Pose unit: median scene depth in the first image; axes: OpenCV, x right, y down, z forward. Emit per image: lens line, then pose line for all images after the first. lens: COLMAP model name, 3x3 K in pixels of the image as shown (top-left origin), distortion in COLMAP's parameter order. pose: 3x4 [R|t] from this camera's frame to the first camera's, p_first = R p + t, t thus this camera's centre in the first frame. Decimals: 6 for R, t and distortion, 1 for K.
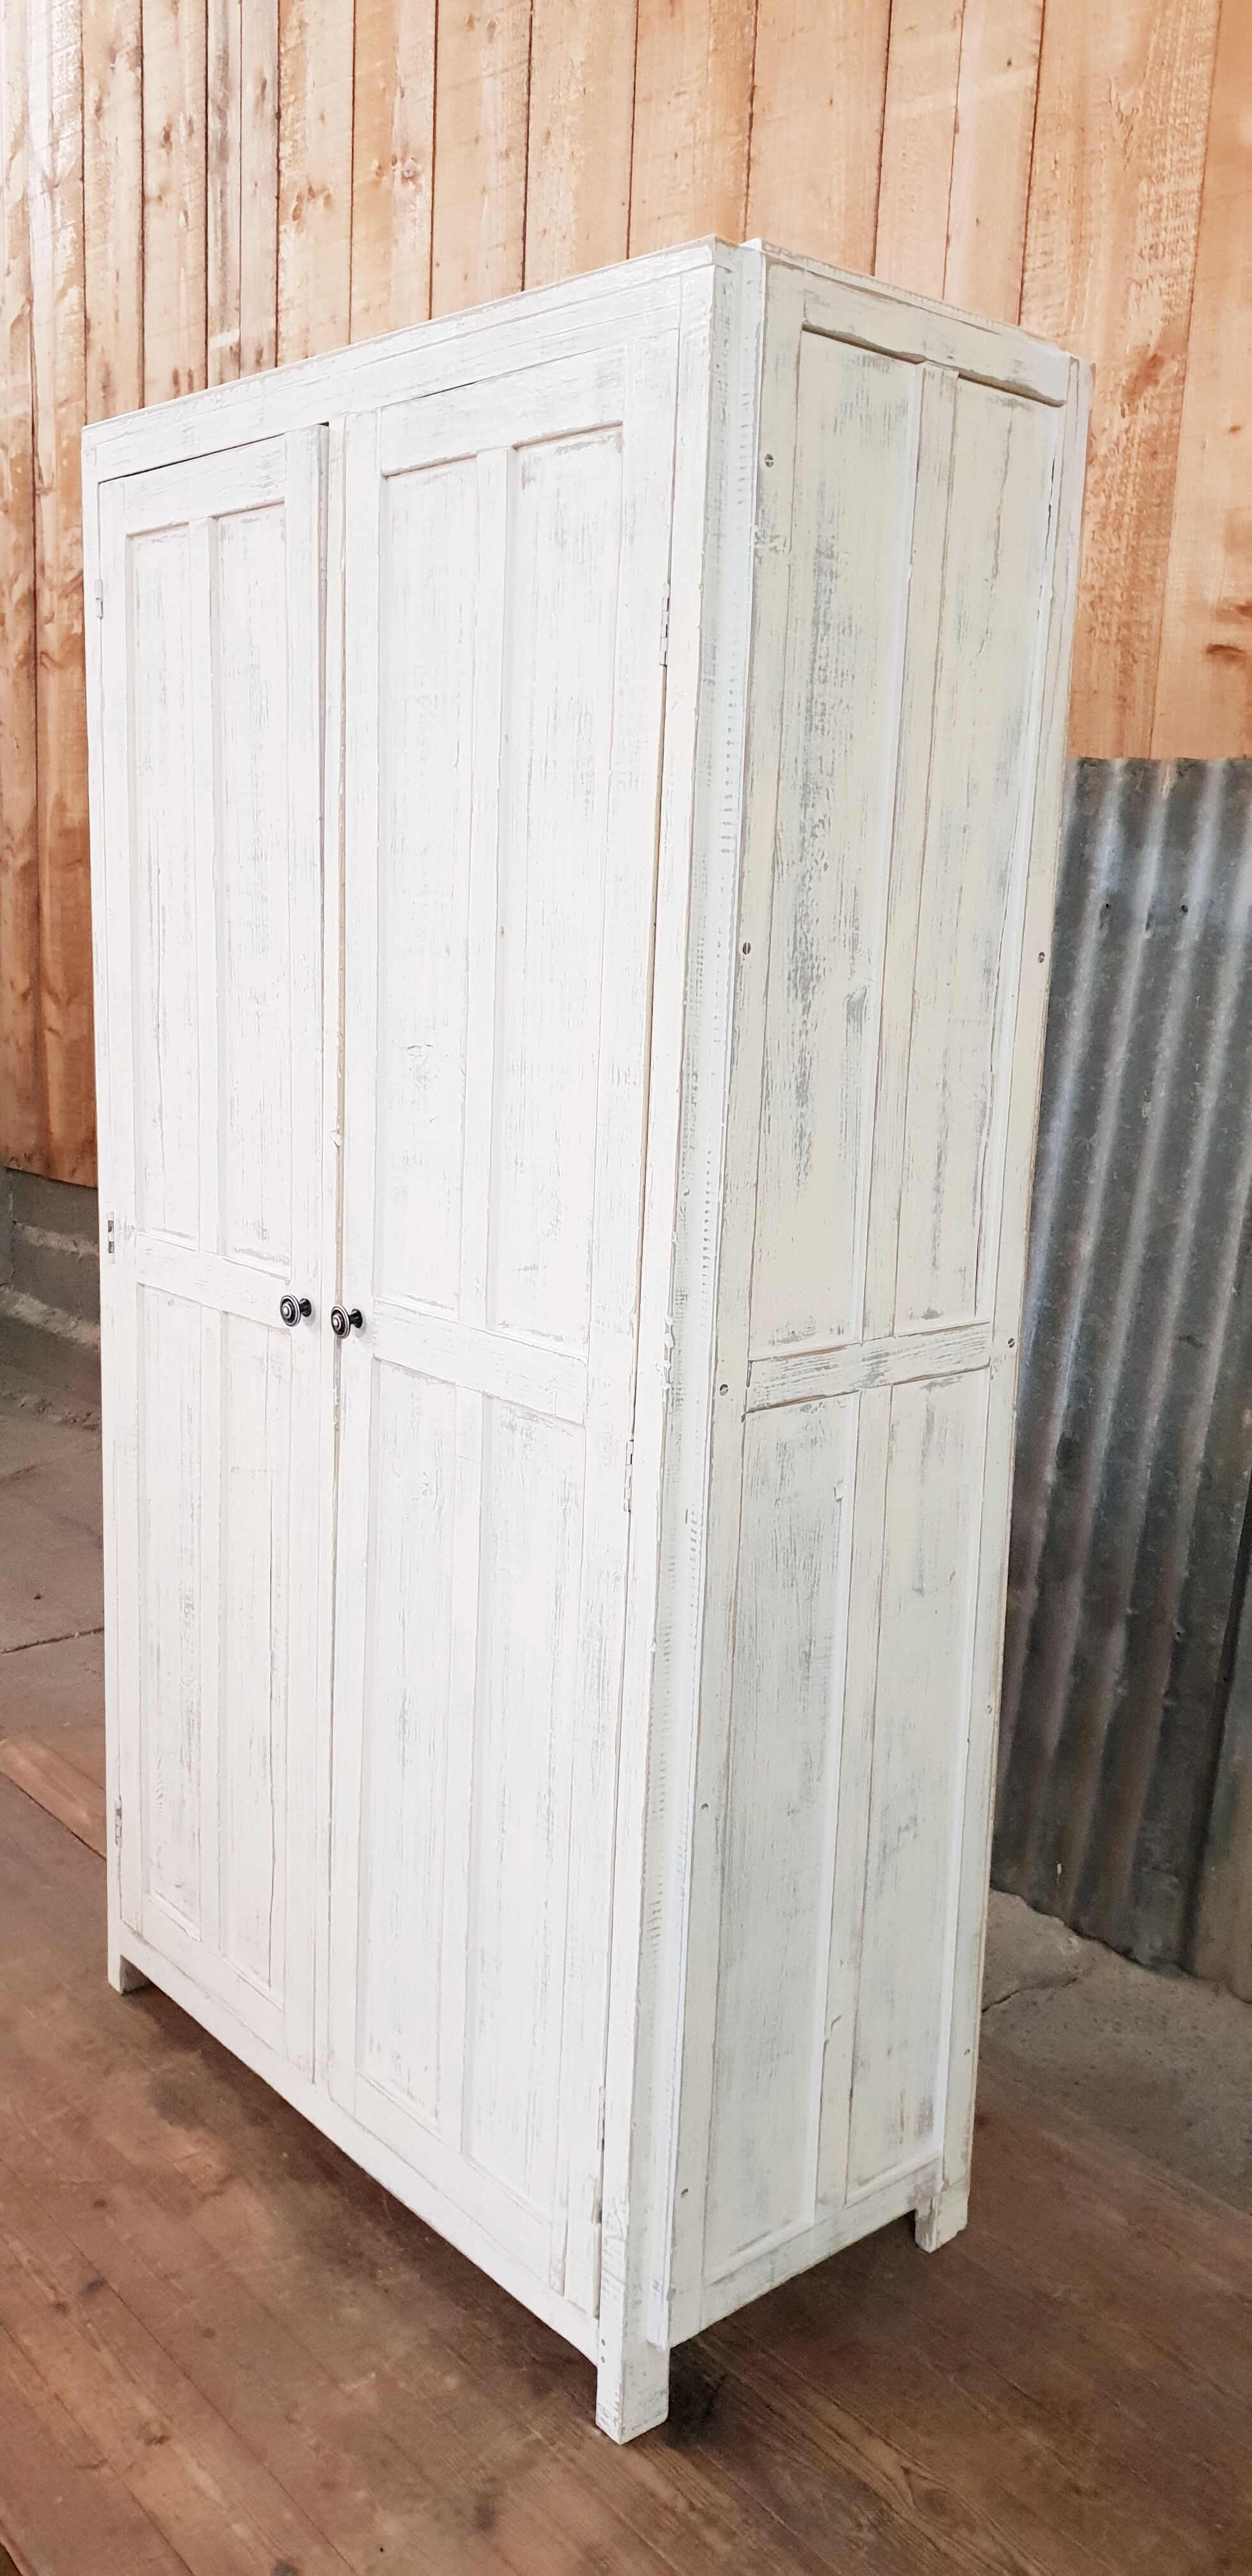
lens RADIAL K [[2013.7, 0, 633.7], [0, 2013.7, 1258.6], [0, 0, 1]] dist [-0.014637, 0.052832]
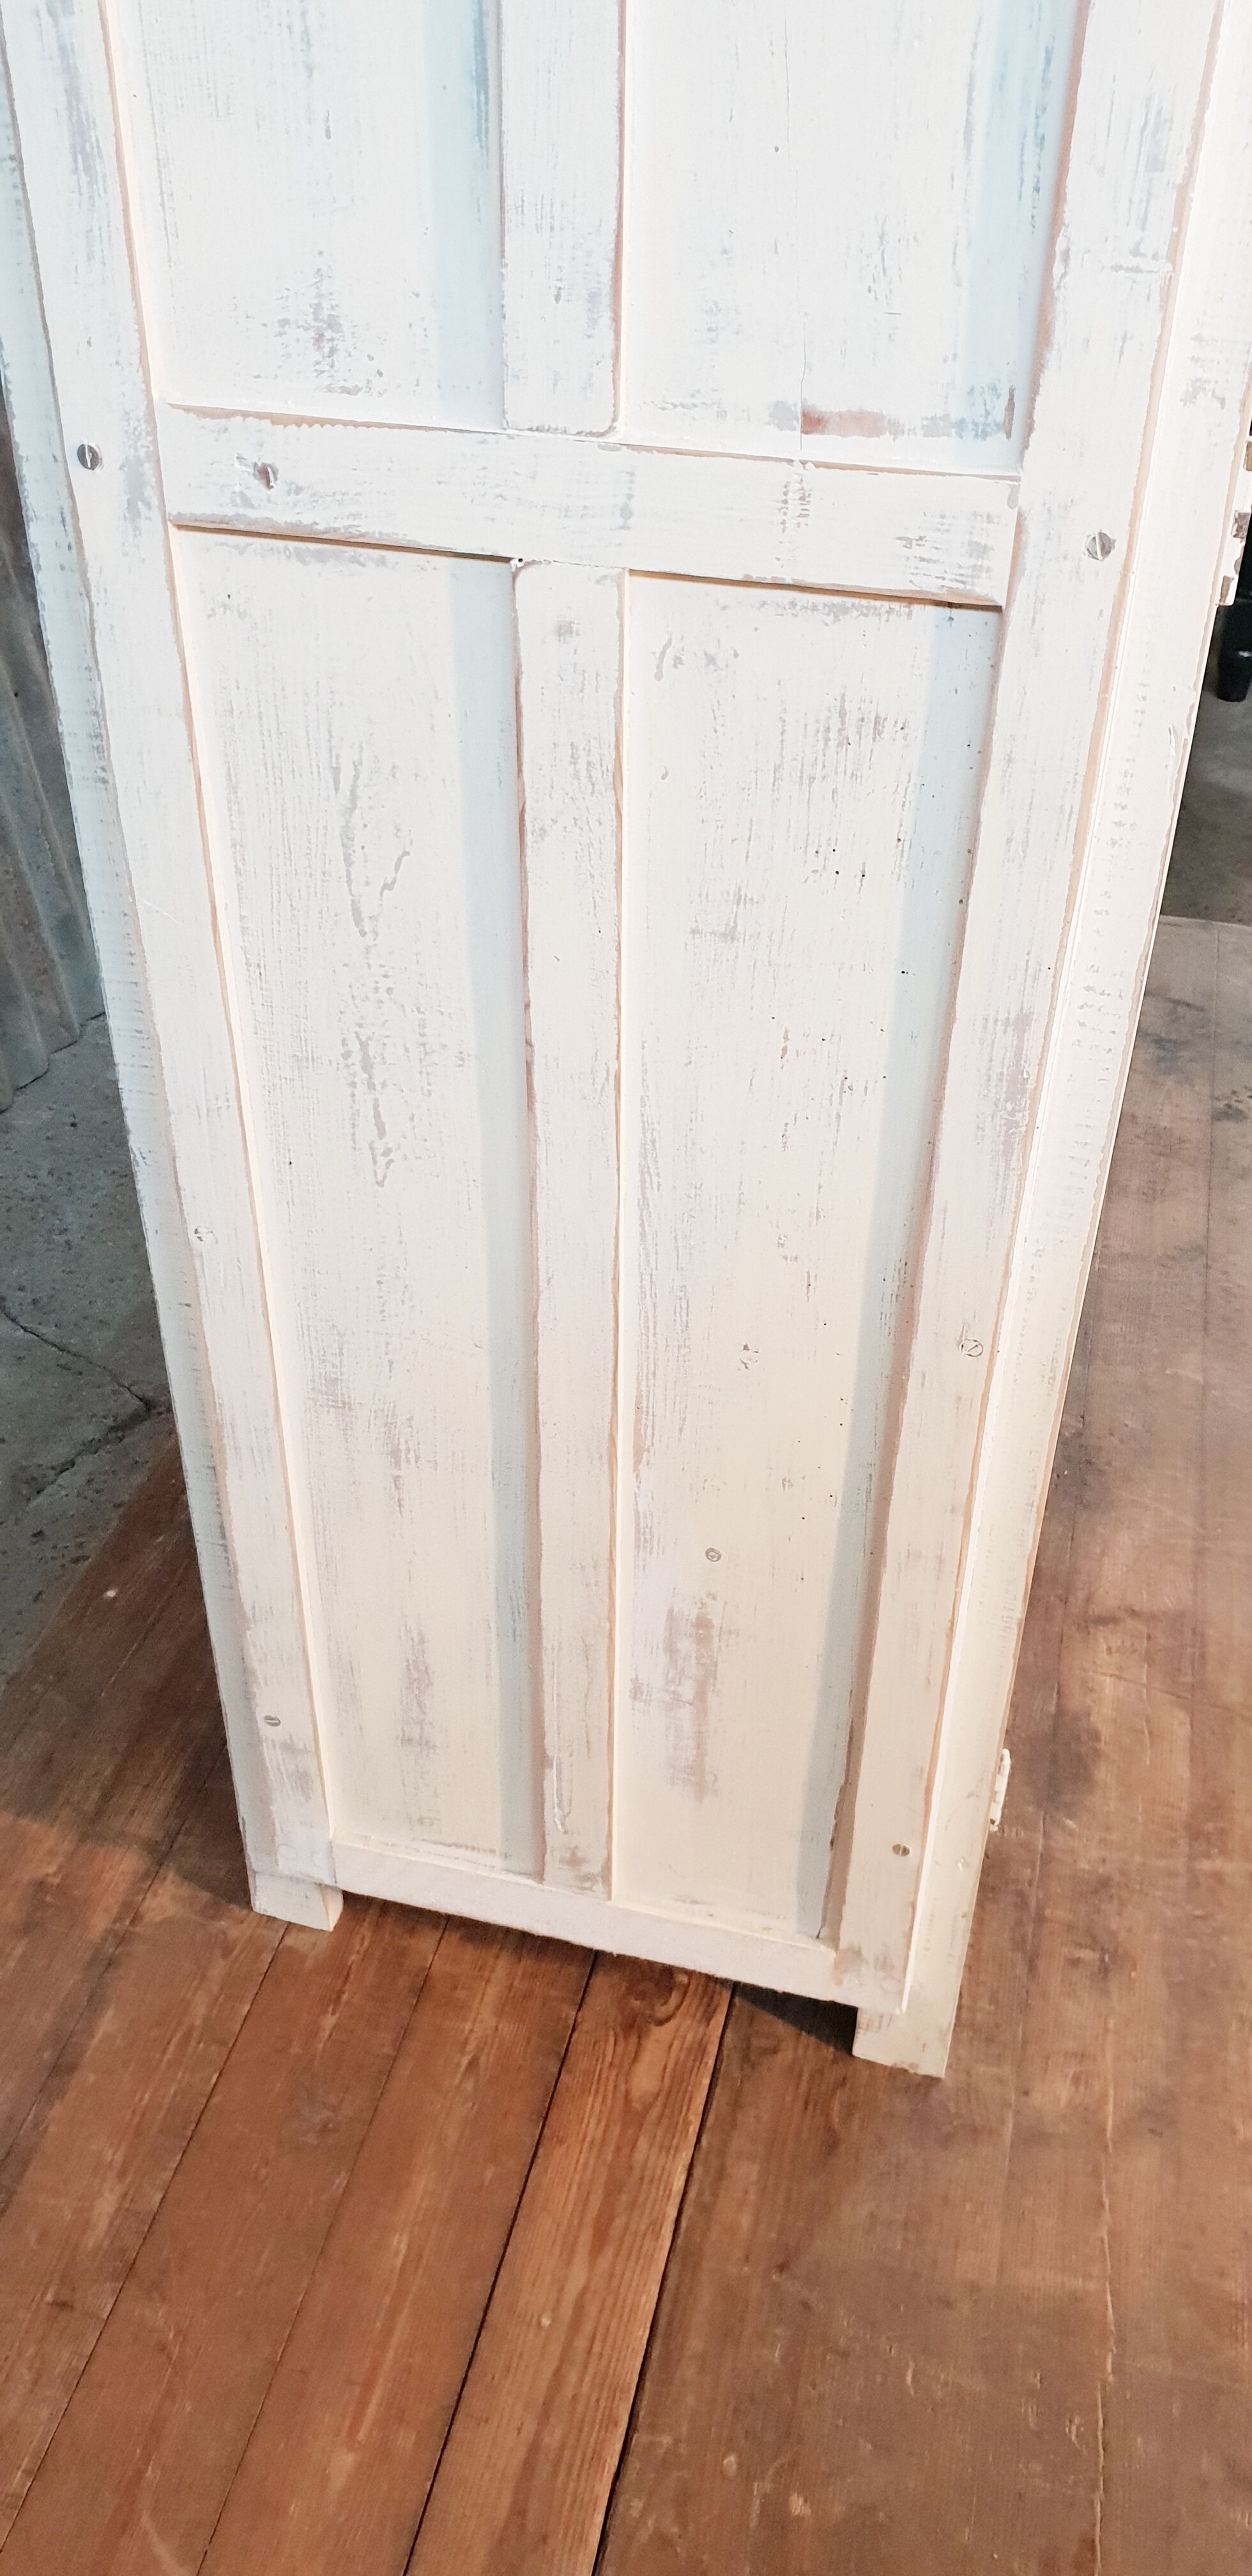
lens RADIAL K [[2036.0, 0, 639.0], [0, 2036.0, 1280.6], [0, 0, 1]] dist [0.007602, 0.004174]
pose [[-0.577886, -0.520285, 0.628770, -0.511395], [0.111557, 0.712850, 0.692387, -0.174258], [-0.808457, 0.470264, -0.353904, 1.348854]]
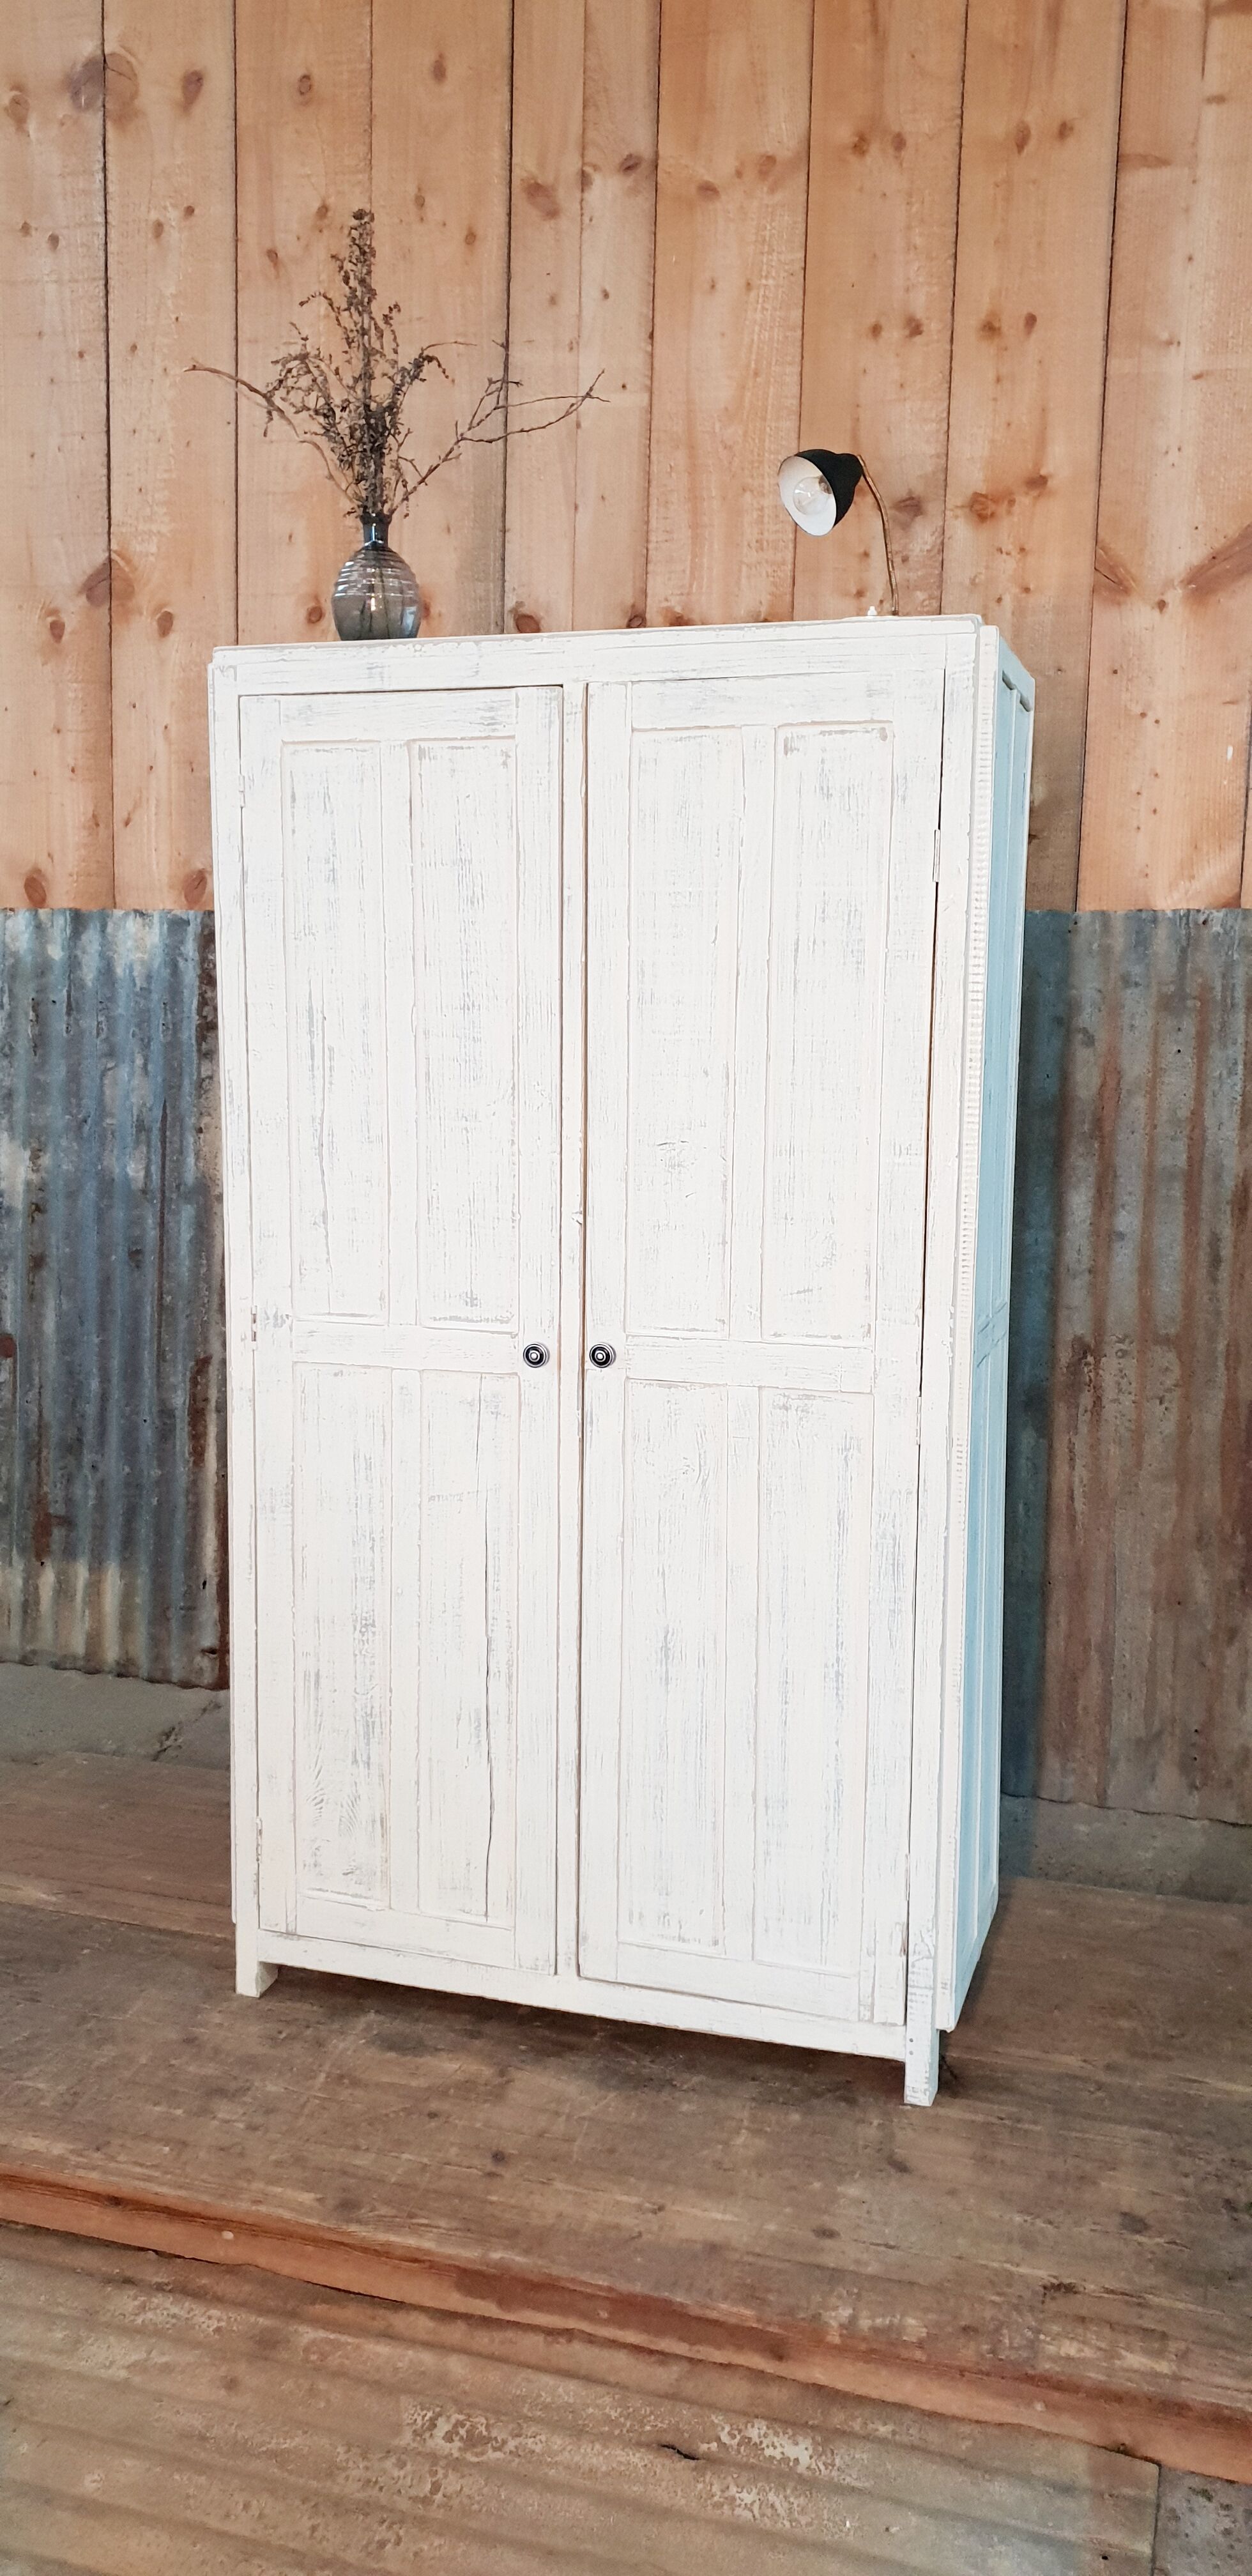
lens RADIAL K [[2030.7, 0, 643.6], [0, 2030.7, 1260.1], [0, 0, 1]] dist [0.000411, 0.041020]
pose [[0.848923, -0.090957, 0.520631, -0.731085], [0.113072, 0.993528, -0.010797, -0.012082], [-0.516279, 0.068035, 0.853714, -0.138000]]
